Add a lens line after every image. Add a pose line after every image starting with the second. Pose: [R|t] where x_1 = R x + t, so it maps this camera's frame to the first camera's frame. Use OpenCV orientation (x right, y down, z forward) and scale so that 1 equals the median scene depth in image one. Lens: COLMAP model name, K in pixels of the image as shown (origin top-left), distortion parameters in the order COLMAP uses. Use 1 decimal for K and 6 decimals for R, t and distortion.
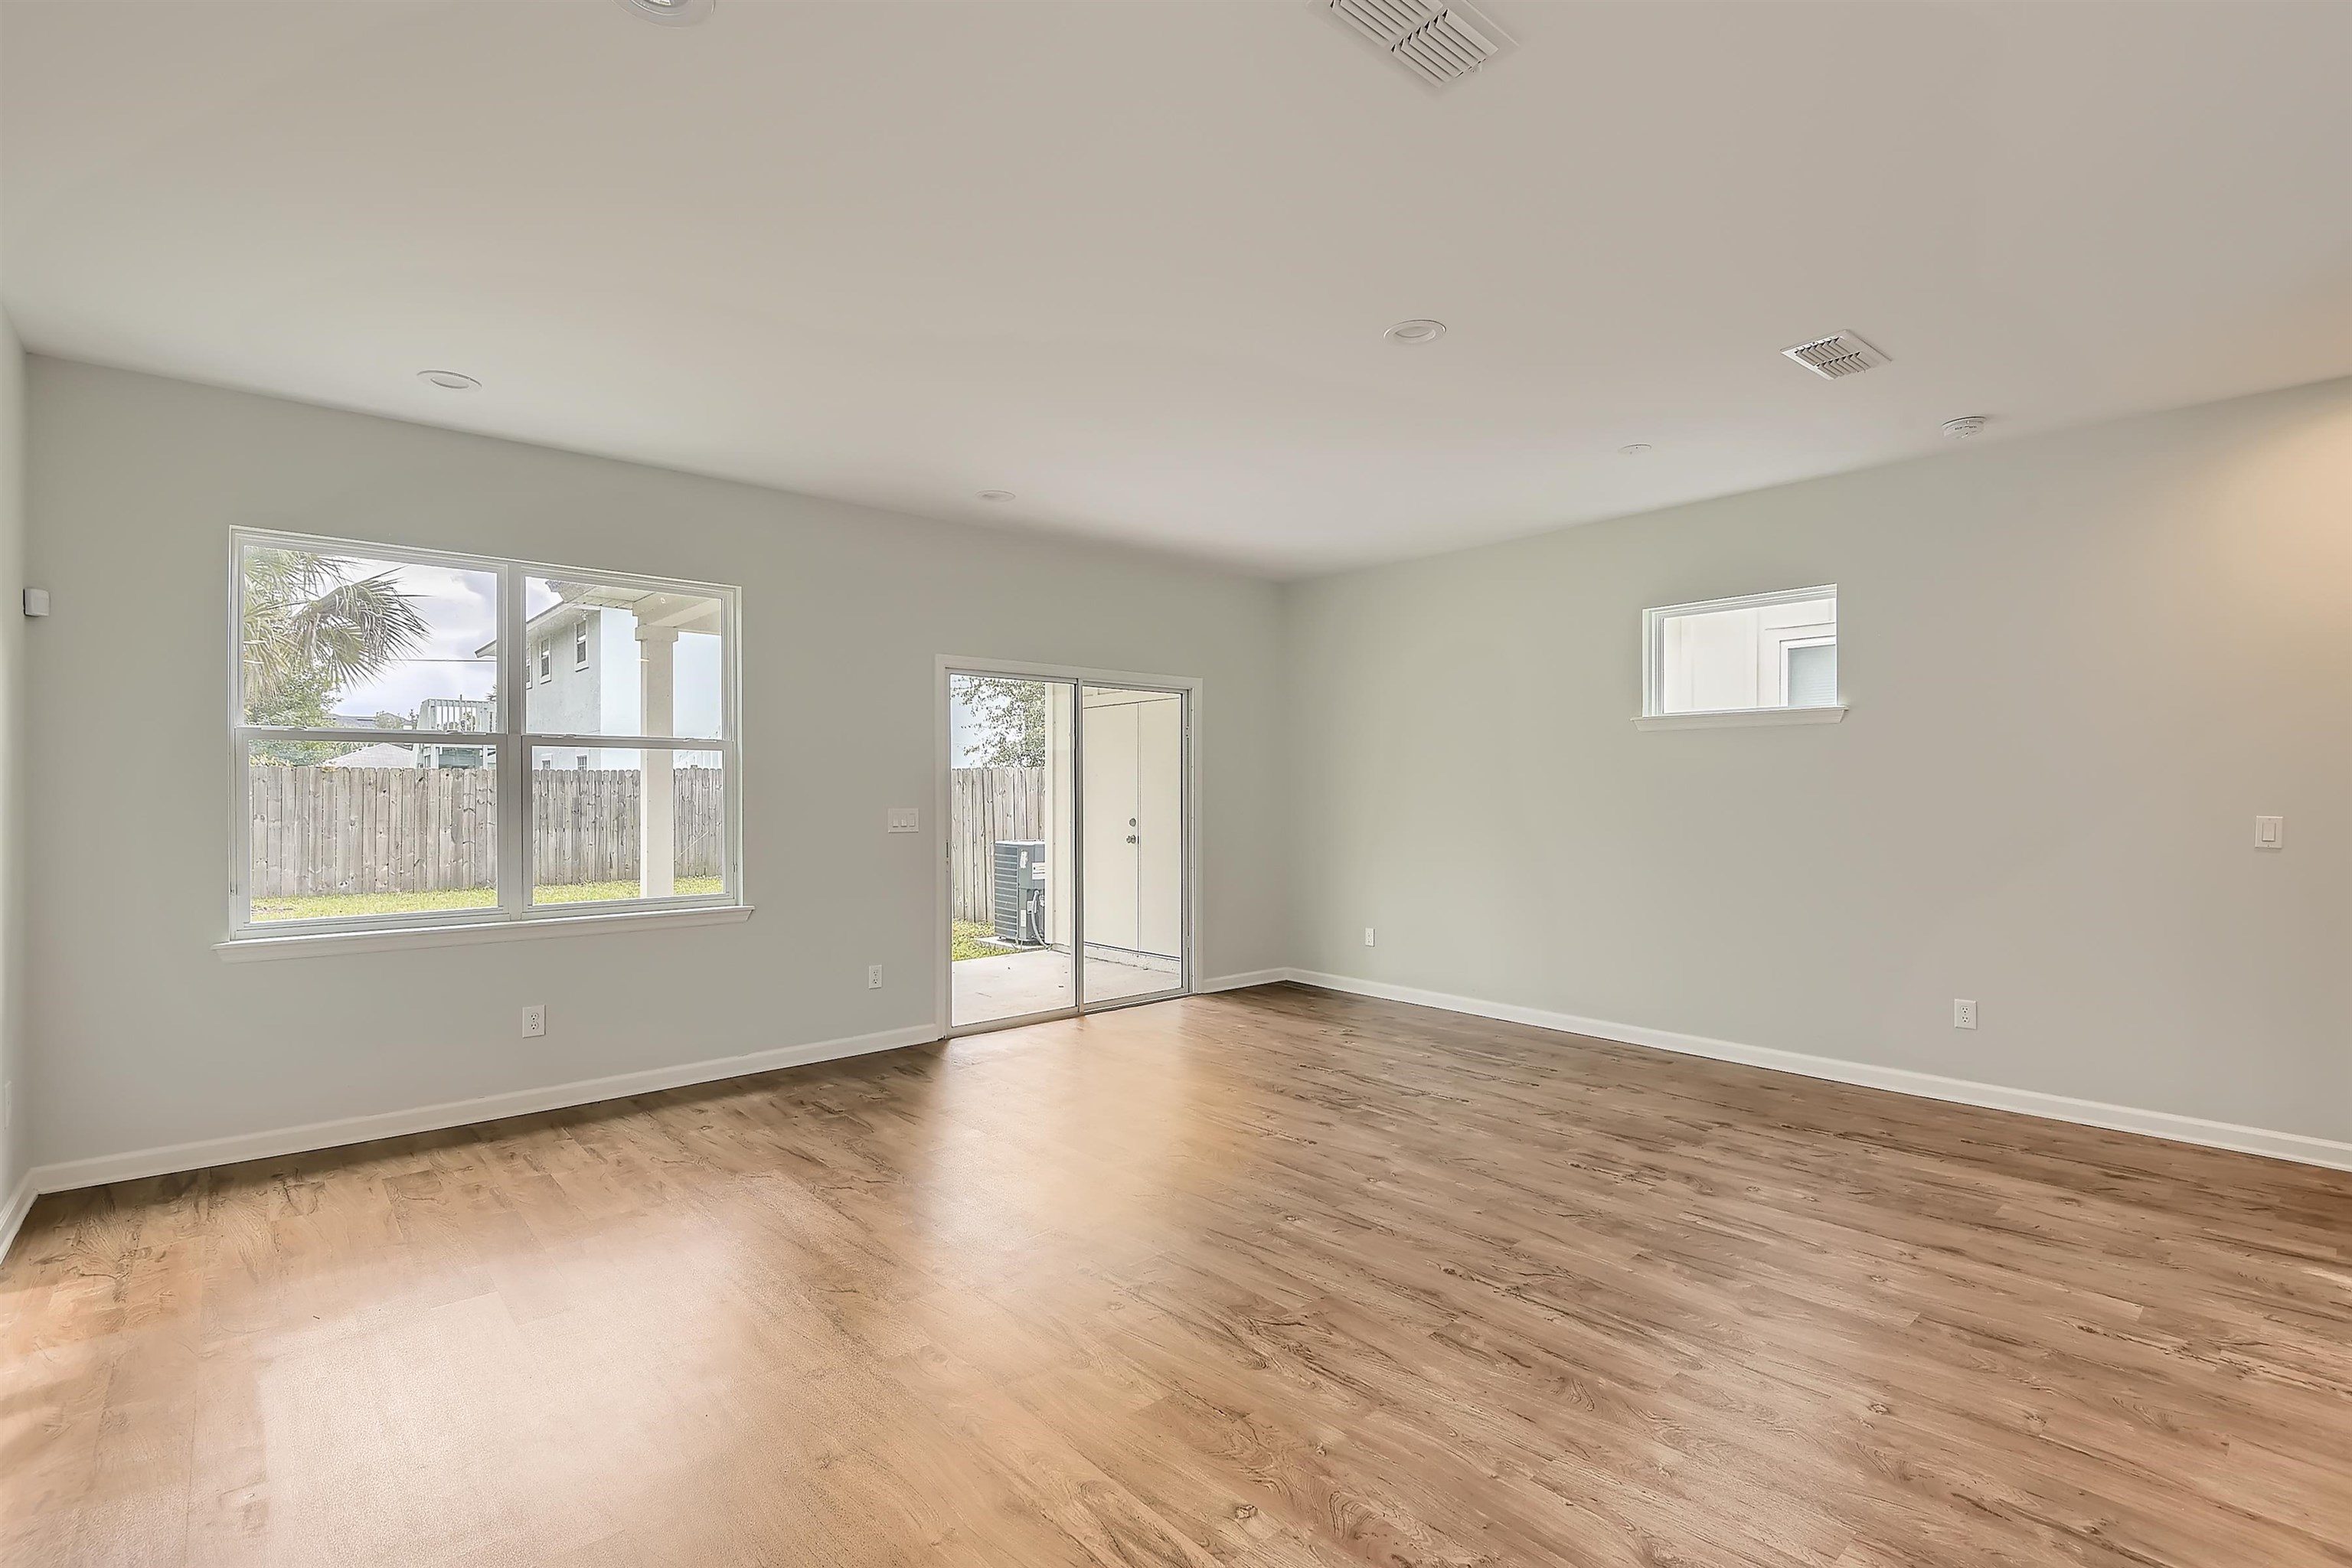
lens RADIAL K [[1073.2, 0, 1171.4], [0, 1073.2, 788.5], [0, 0, 1]] dist [-0.003889, -0.002971]
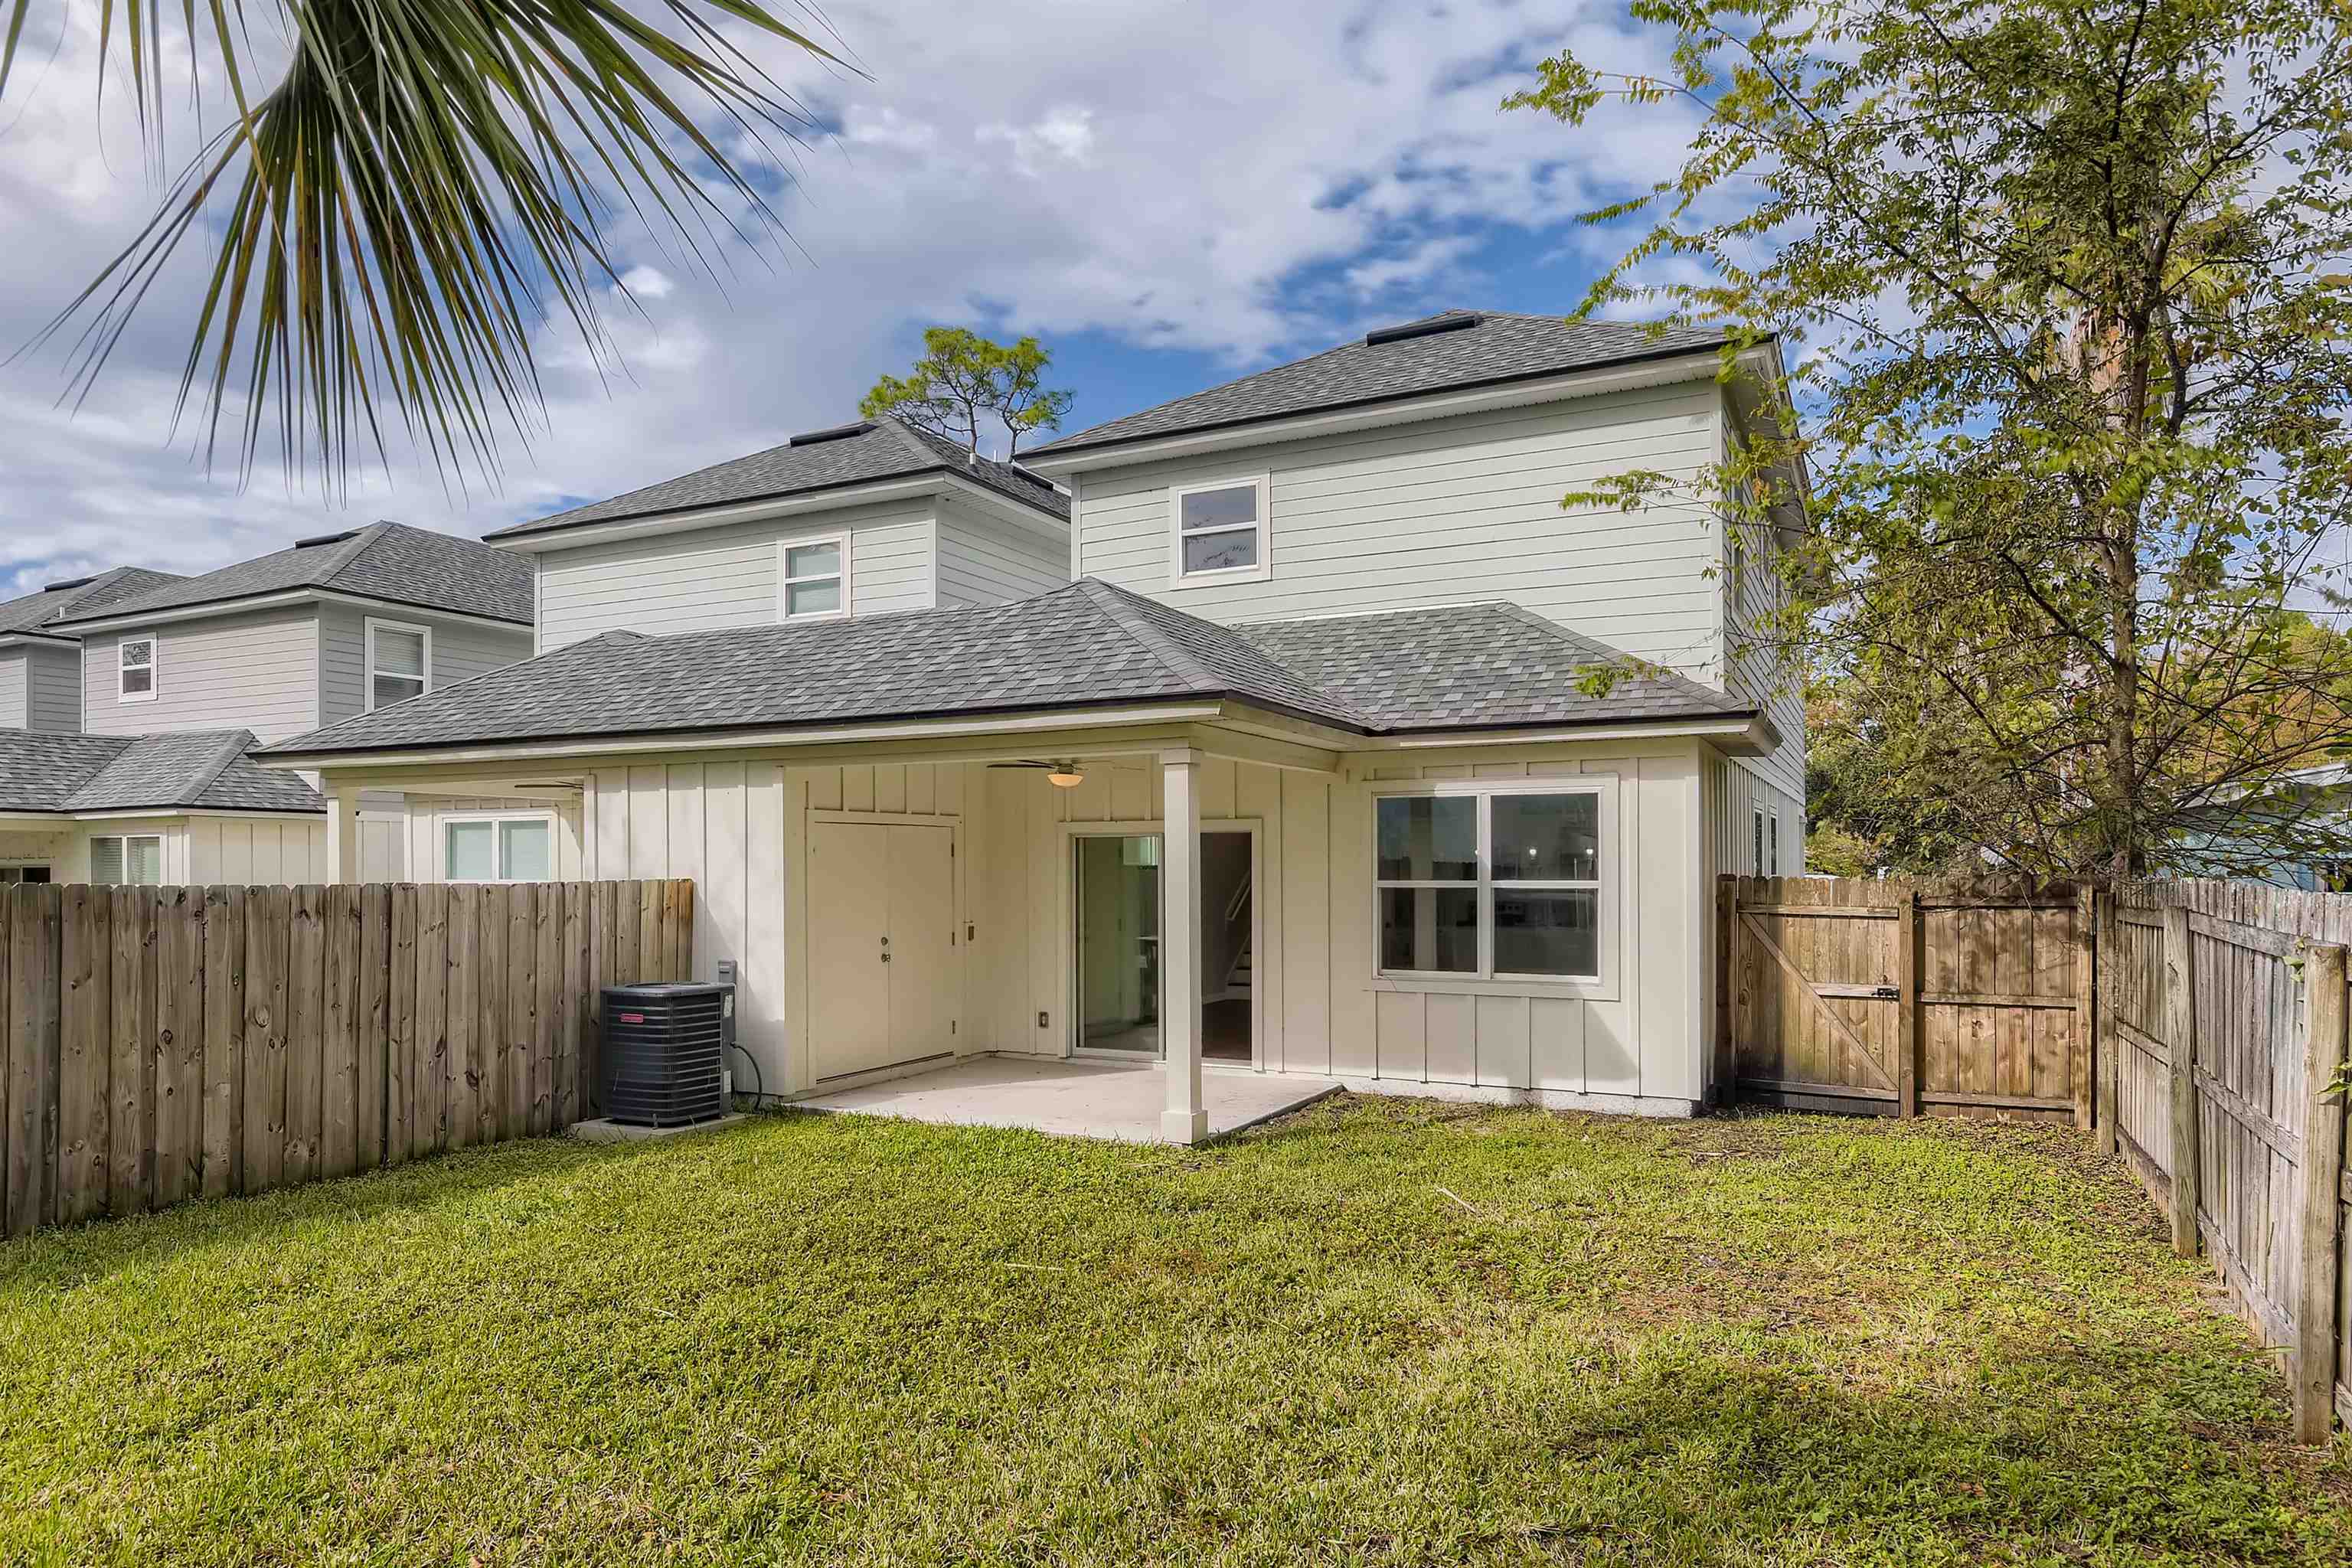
lens RADIAL K [[1549.6, 0, 1176.2], [0, 1549.6, 869.4], [0, 0, 1]] dist [0.005606, -0.005132]
pose [[-0.369429, -0.002813, 0.929255, -1.892674], [0.002564, 0.999989, 0.004047, -0.053125], [-0.929256, 0.003878, -0.369417, 1.605062]]
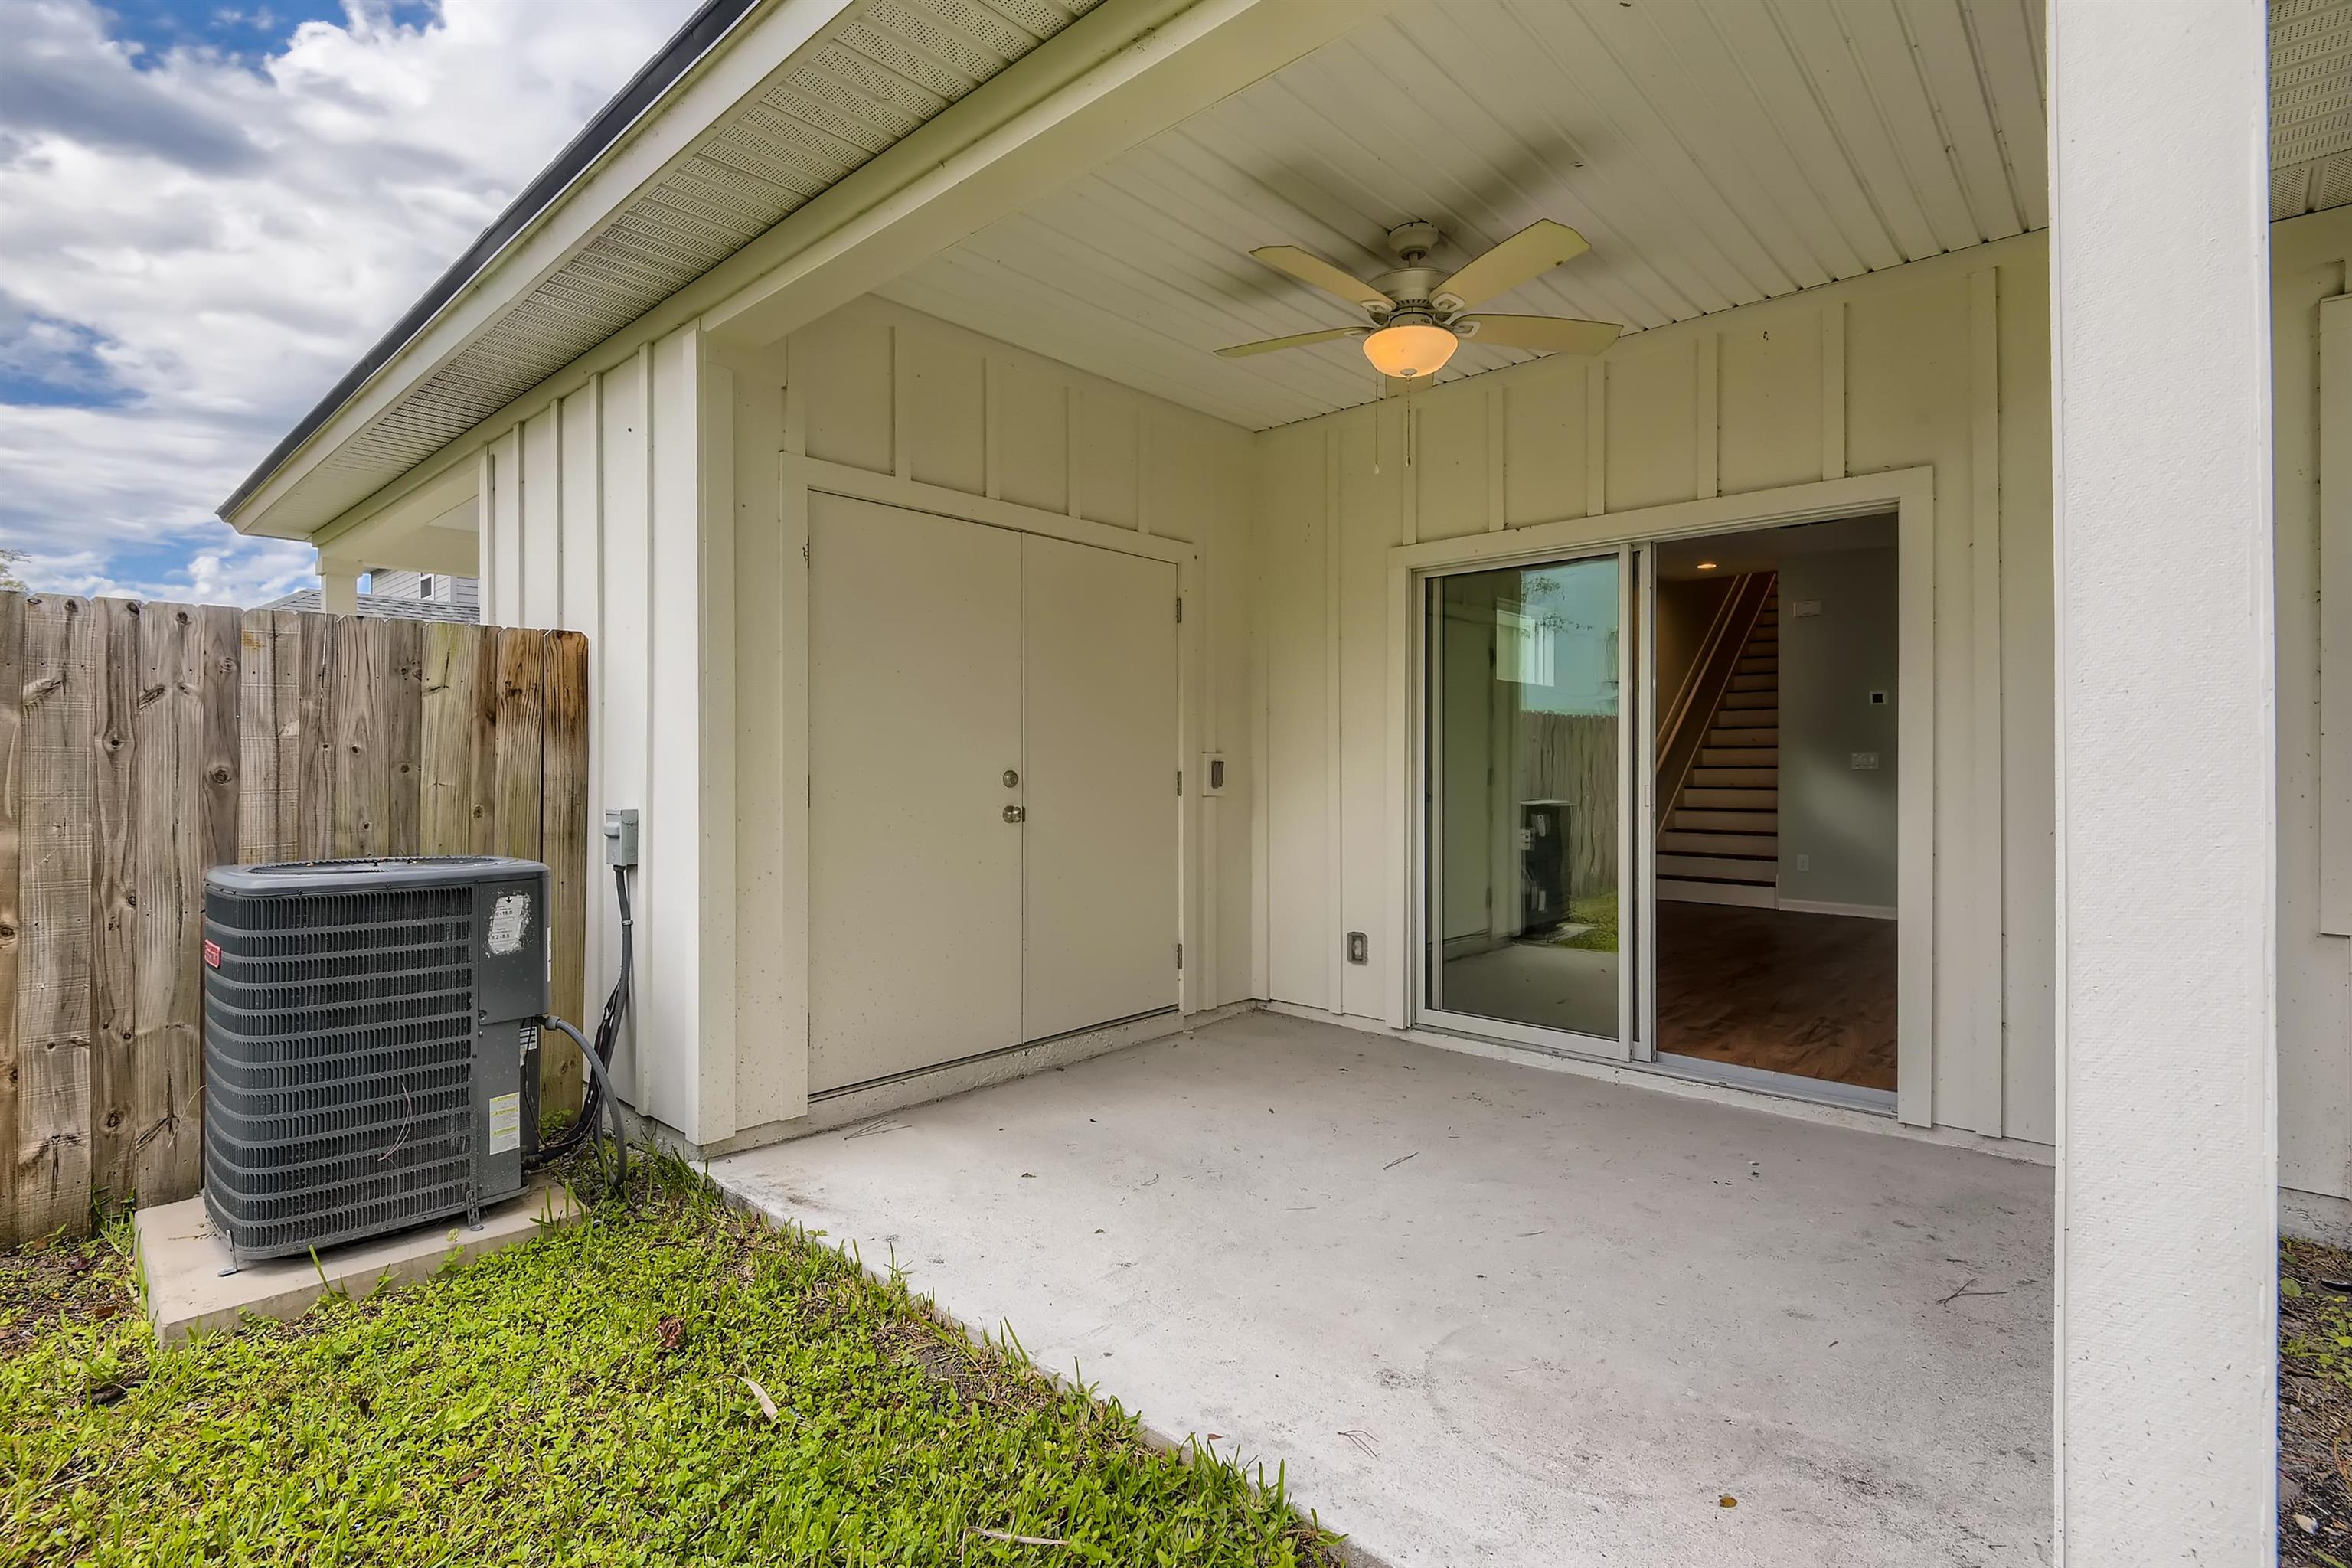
lens RADIAL K [[1073.2, 0, 1176.6], [0, 1073.2, 770.1], [0, 0, 1]] dist [-0.003889, -0.002971]
pose [[-0.112245, 0.001400, 0.993680, -0.652230], [-0.001835, 0.999997, -0.001616, 0.034904], [-0.993679, -0.002005, -0.112242, 1.221680]]
